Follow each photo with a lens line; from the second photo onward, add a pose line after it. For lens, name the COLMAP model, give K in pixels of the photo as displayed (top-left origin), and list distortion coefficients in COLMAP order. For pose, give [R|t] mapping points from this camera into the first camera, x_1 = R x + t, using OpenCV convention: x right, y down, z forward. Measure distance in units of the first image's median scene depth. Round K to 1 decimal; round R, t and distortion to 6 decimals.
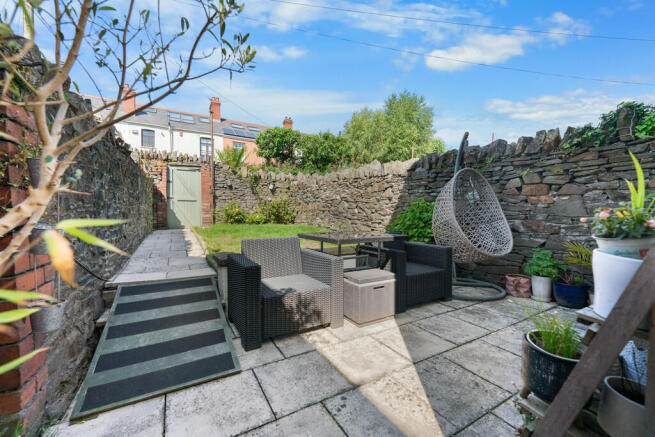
lens RADIAL K [[266.2, 0, 326.4], [0, 266.2, 218.9], [0, 0, 1]] dist [-0.002955, -0.000251]
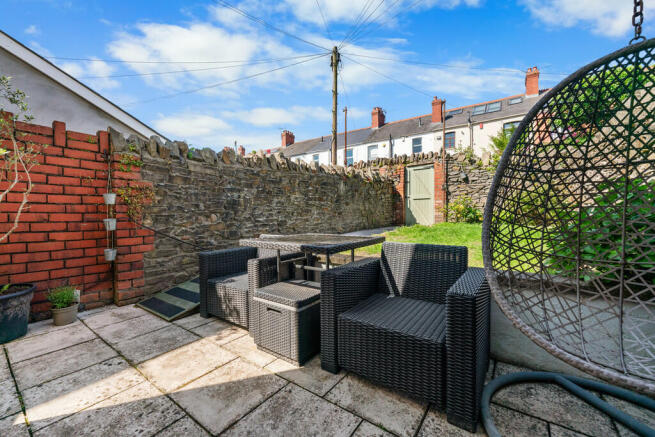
lens RADIAL K [[266.2, 0, 313.8], [0, 266.2, 221.8], [0, 0, 1]] dist [-0.002955, -0.000251]
pose [[0.393344, 0.024050, -0.919077, 0.397006], [-0.006041, 0.999704, 0.023575, -0.003847], [0.919371, -0.003720, 0.393373, 0.347973]]
